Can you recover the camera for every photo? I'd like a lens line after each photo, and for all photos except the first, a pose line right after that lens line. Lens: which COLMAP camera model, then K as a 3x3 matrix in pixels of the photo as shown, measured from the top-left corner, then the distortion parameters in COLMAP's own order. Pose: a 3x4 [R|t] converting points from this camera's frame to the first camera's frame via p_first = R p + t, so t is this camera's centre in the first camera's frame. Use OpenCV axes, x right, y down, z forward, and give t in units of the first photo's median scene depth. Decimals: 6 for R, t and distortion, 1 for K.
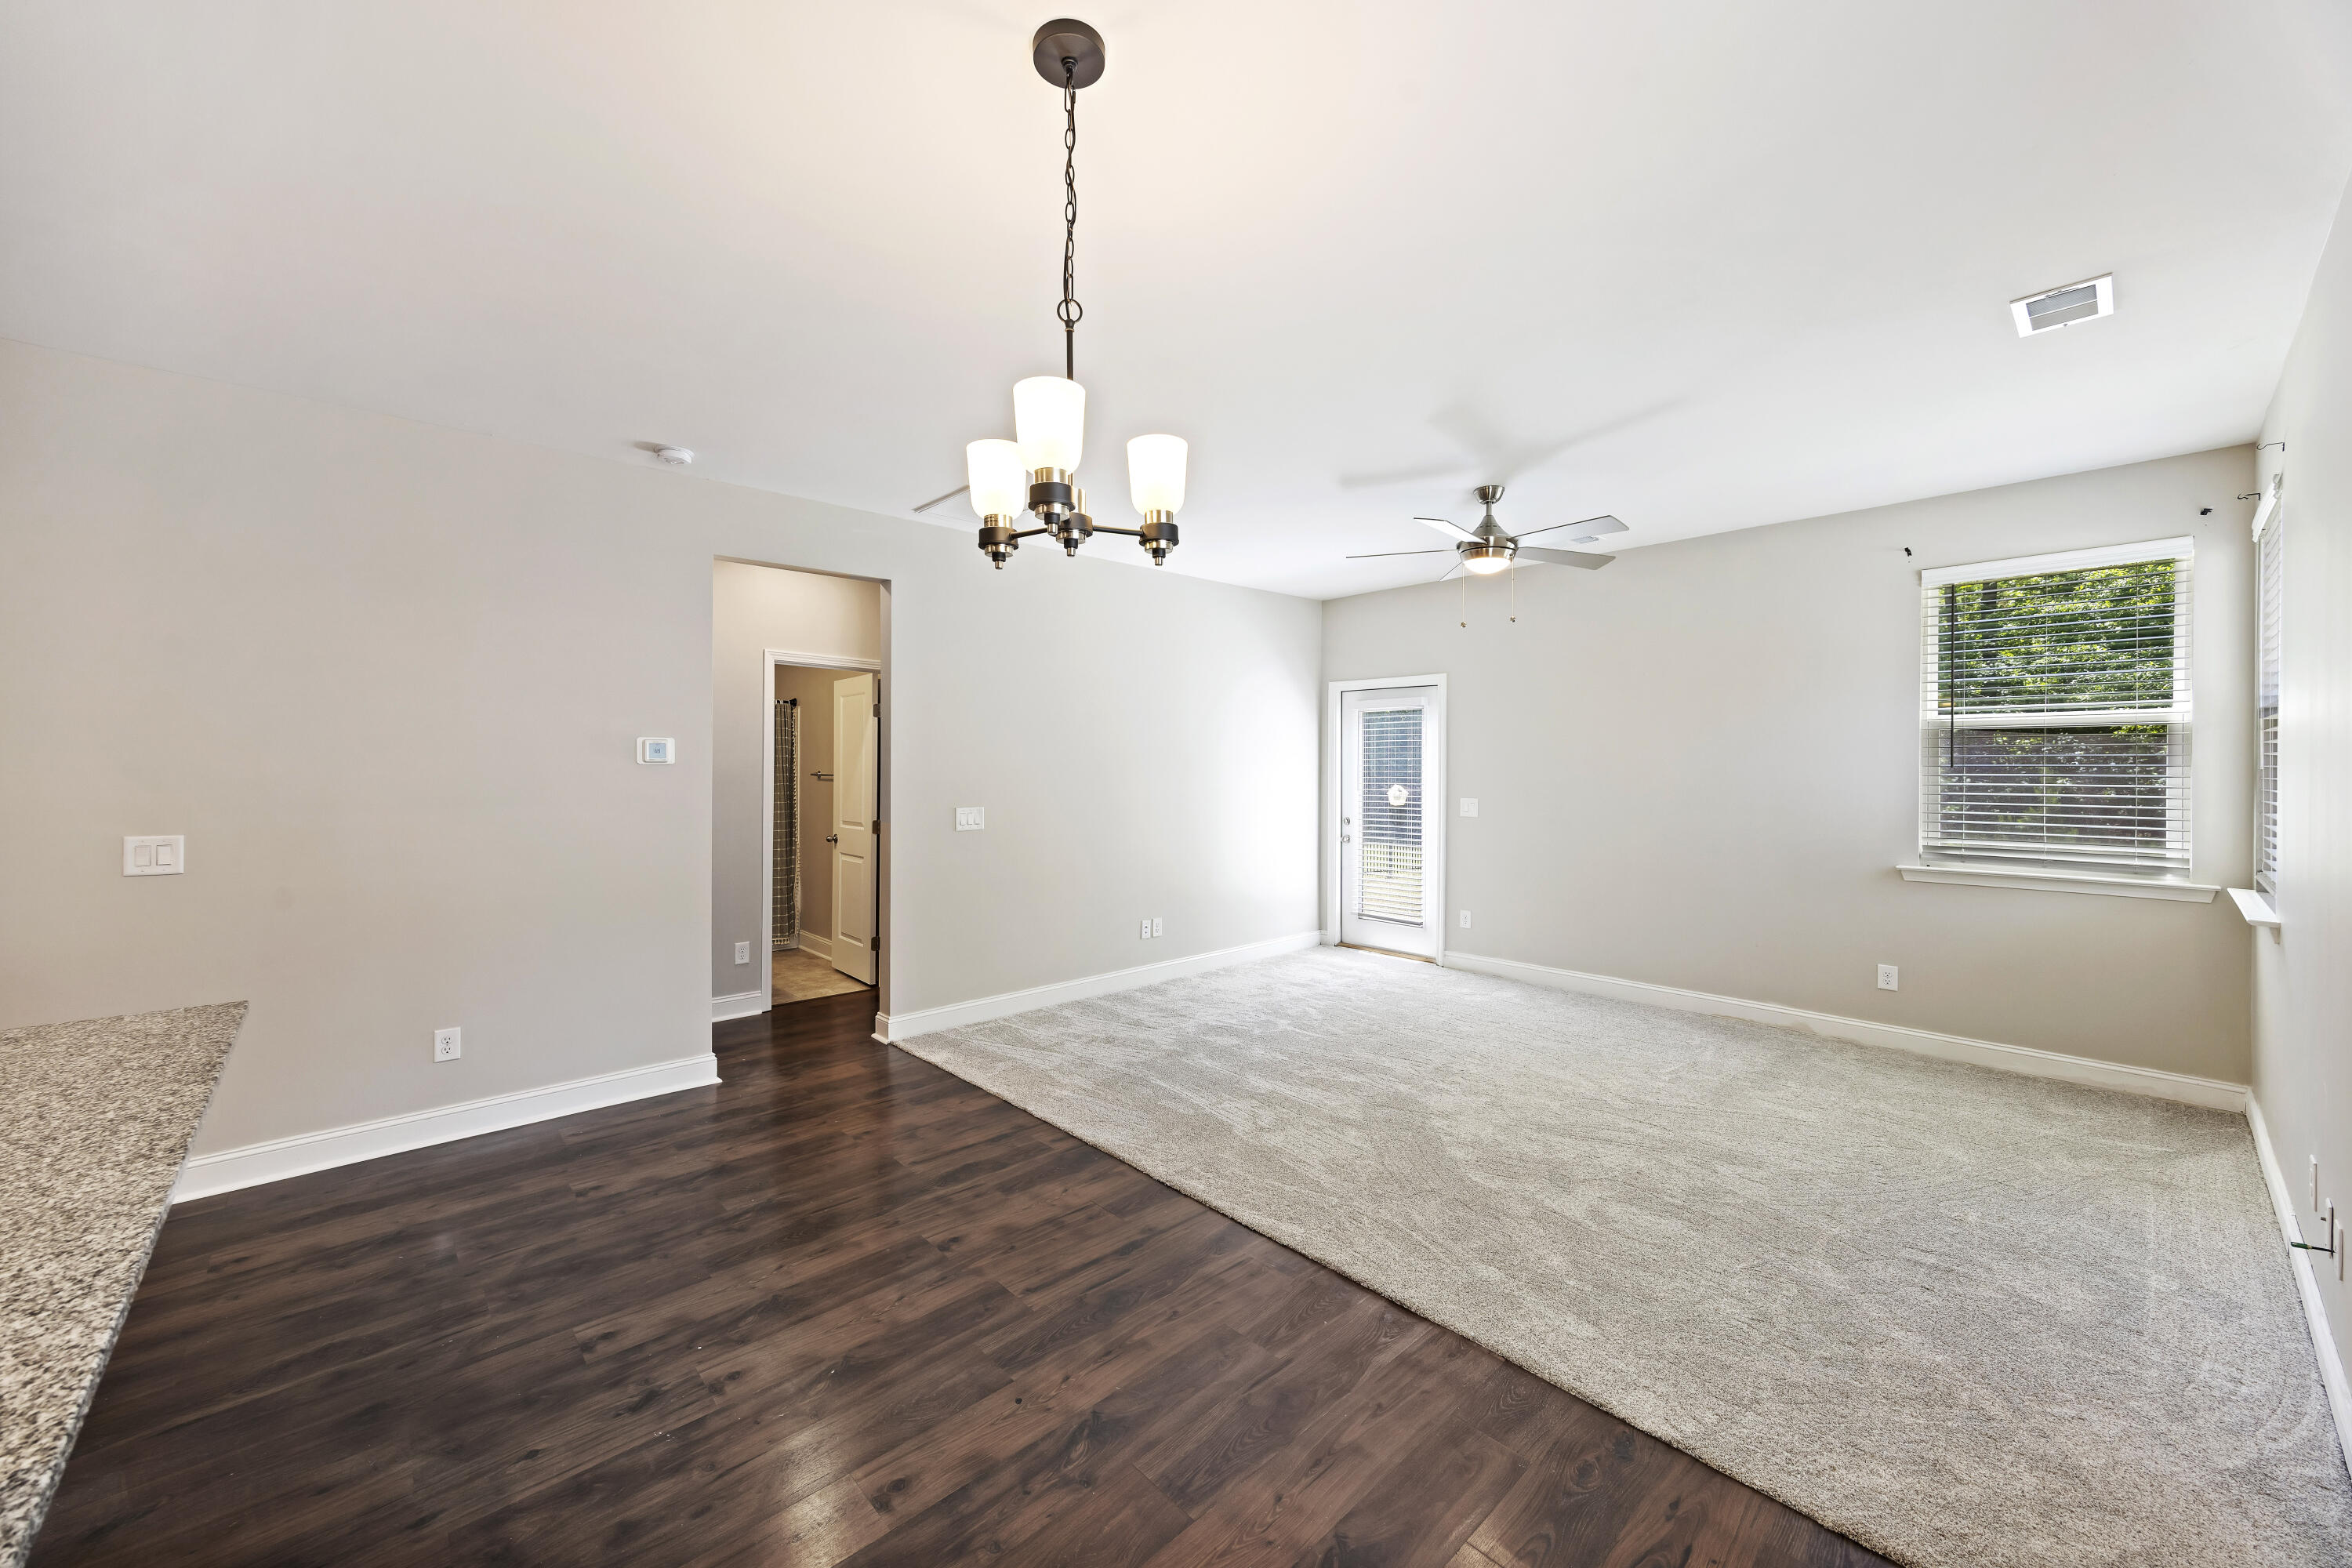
lens RADIAL K [[890.7, 0, 1169.7], [0, 890.7, 768.4], [0, 0, 1]] dist [0.003018, 0.000223]
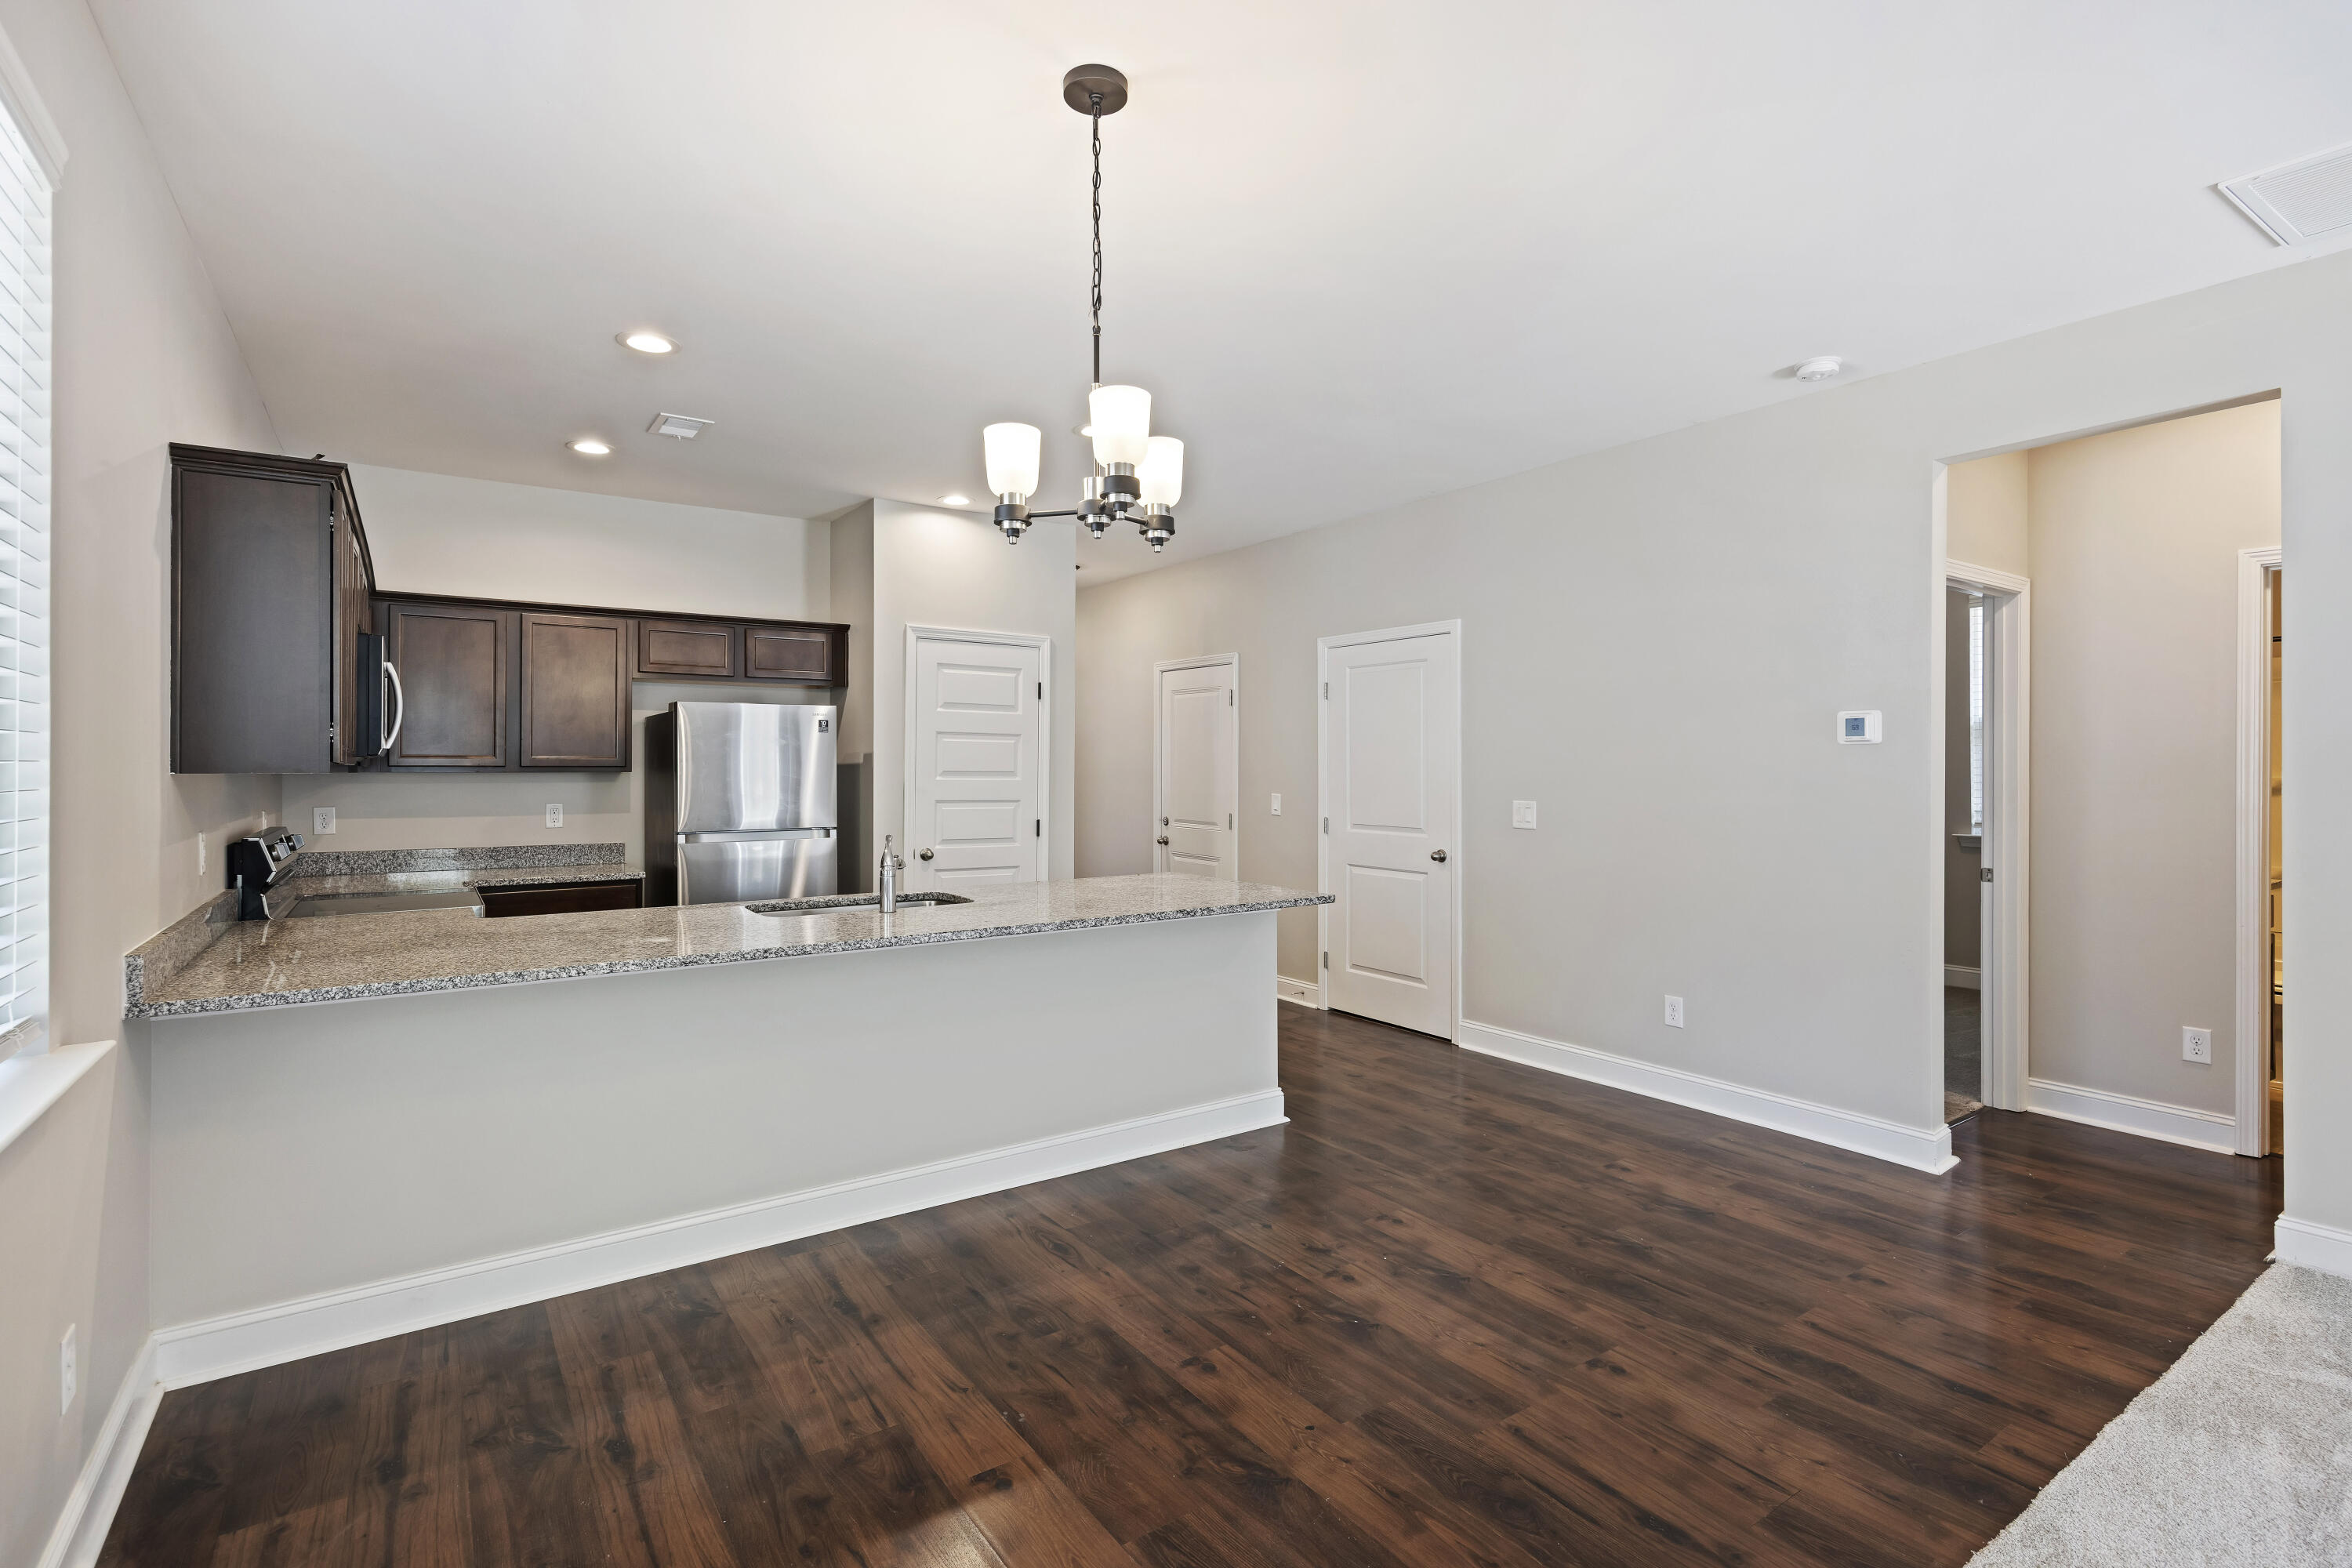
lens RADIAL K [[1106.8, 0, 1189.1], [0, 1106.8, 759.4], [0, 0, 1]] dist [-0.013101, 0.000607]
pose [[-0.137120, -0.006701, -0.990532, 0.506312], [-0.002595, 0.999976, -0.006406, 0.017512], [0.990551, 0.001692, -0.137134, 0.539531]]
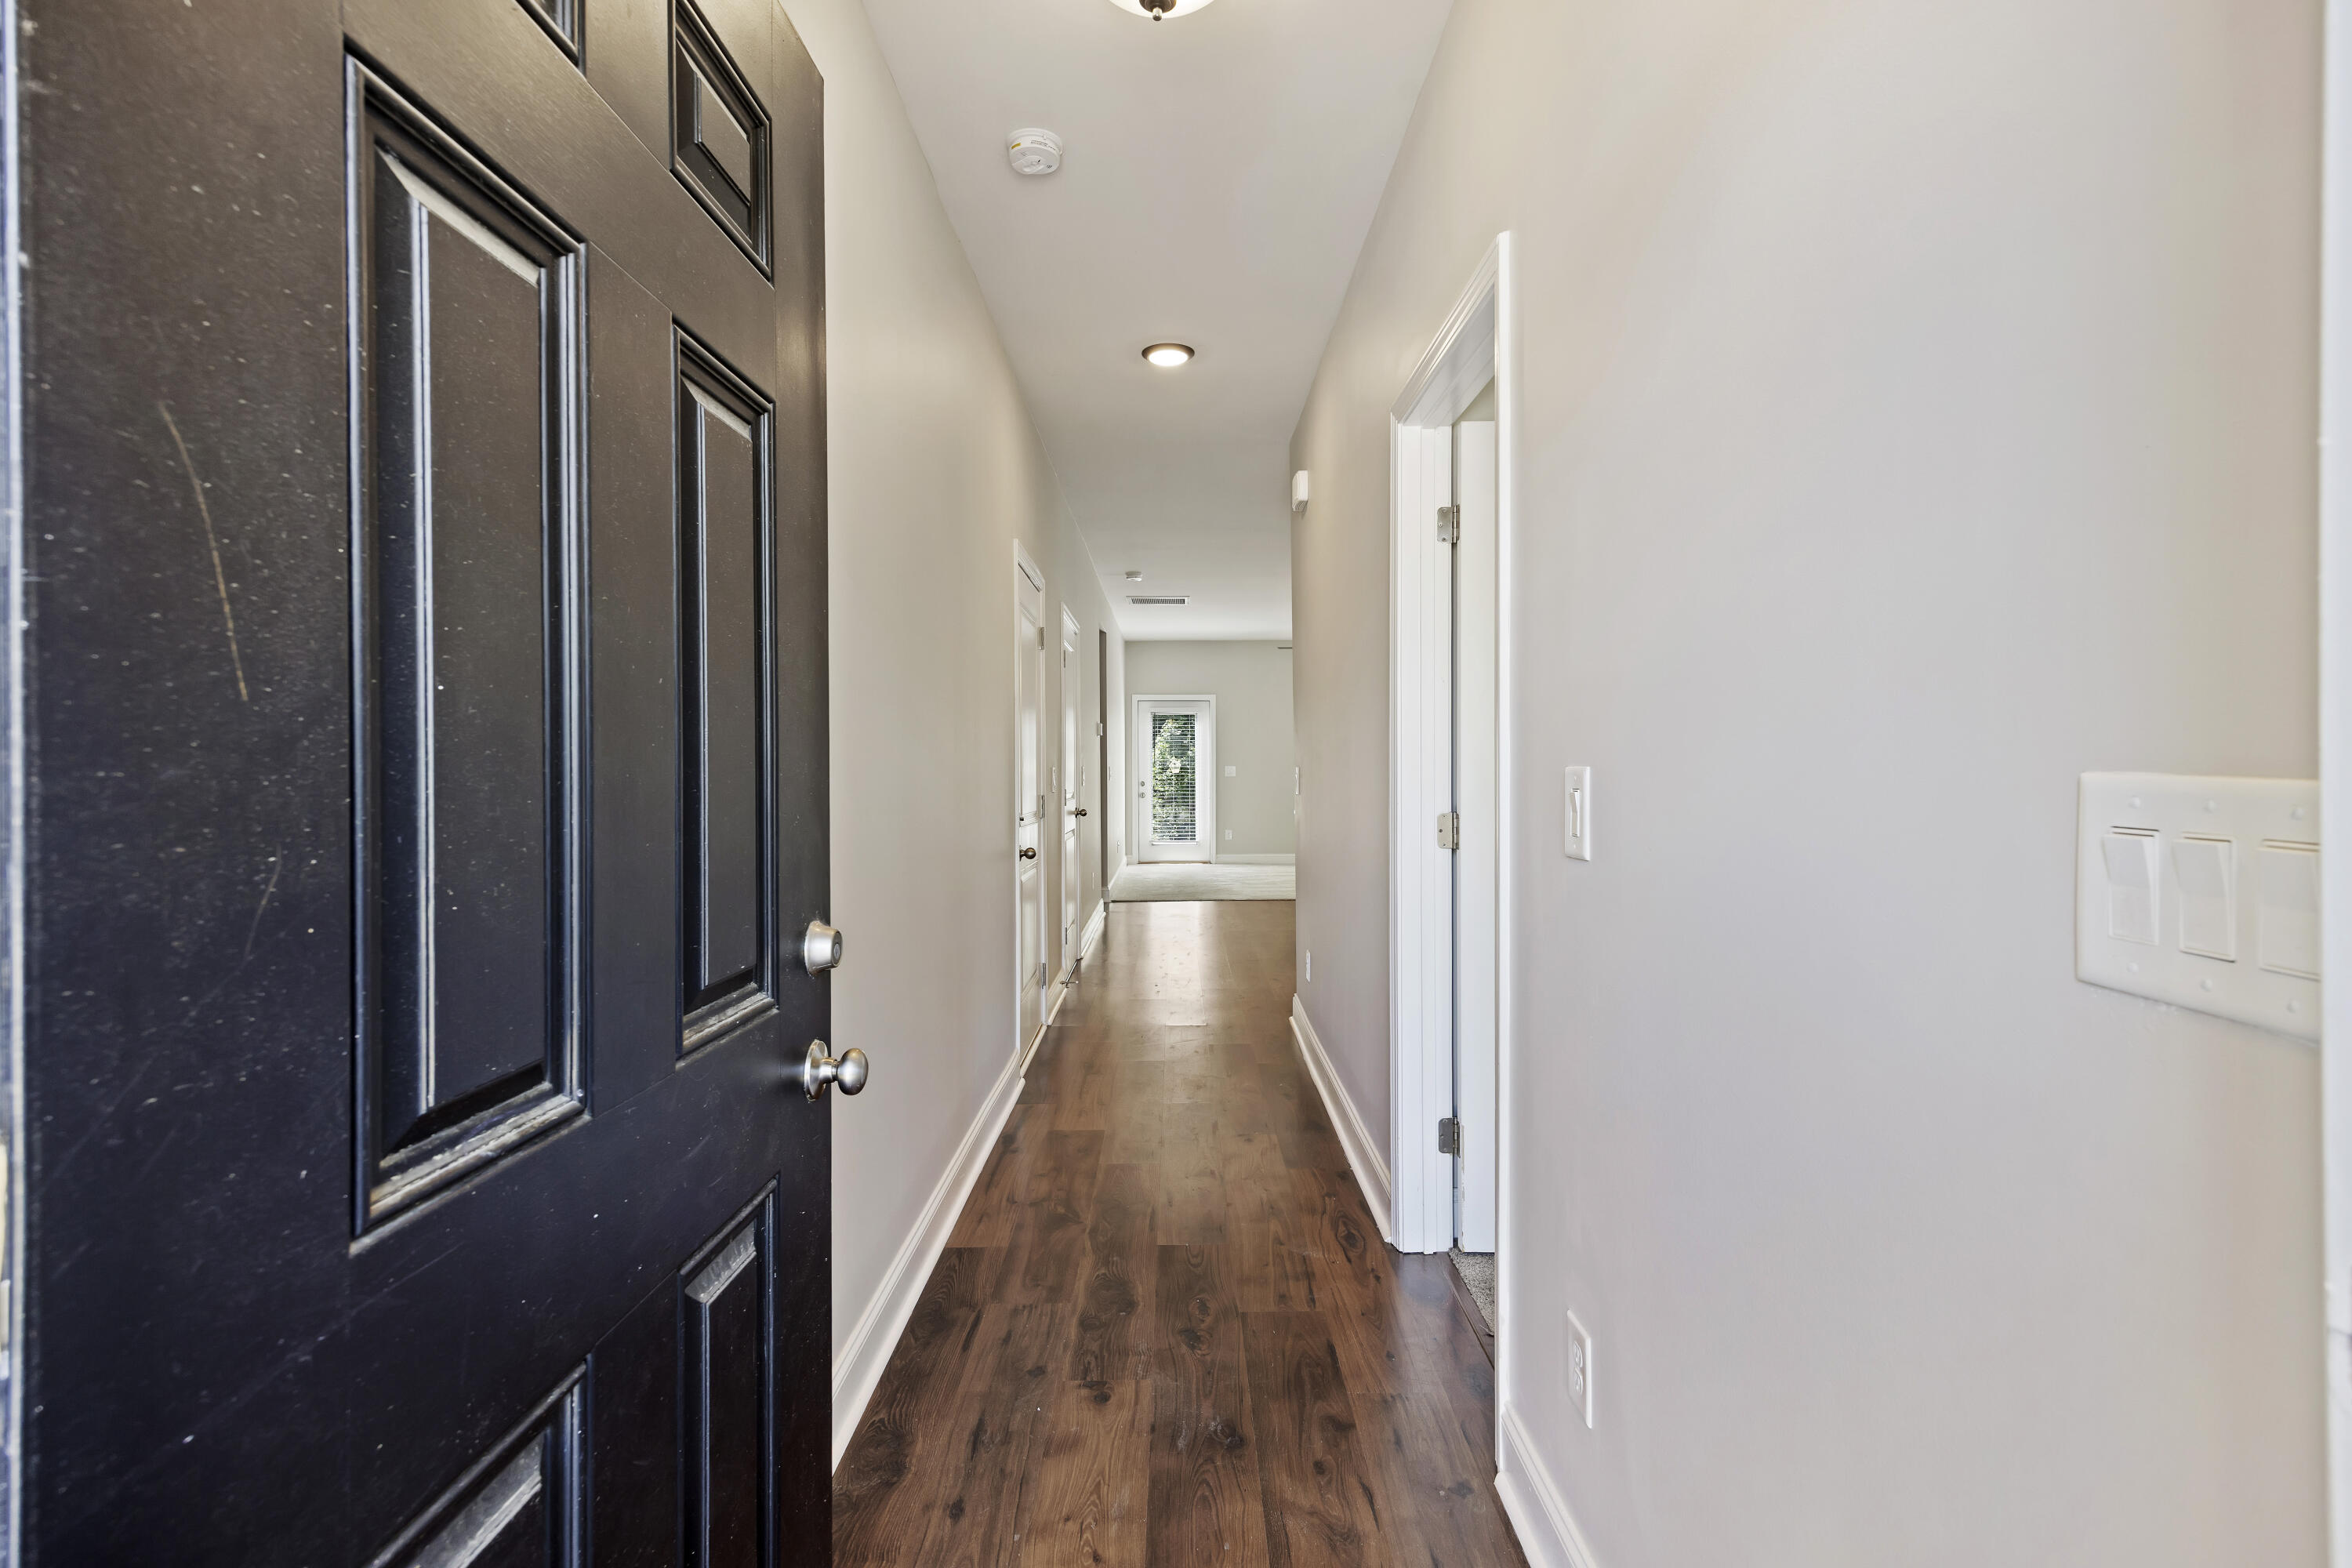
lens RADIAL K [[1106.8, 0, 1173.9], [0, 1106.8, 779.3], [0, 0, 1]] dist [-0.013101, 0.000607]
pose [[0.681025, -0.008127, 0.732215, -2.163951], [0.011948, 0.999929, -0.000015, 0.094422], [-0.732162, 0.008759, 0.681074, -0.668591]]
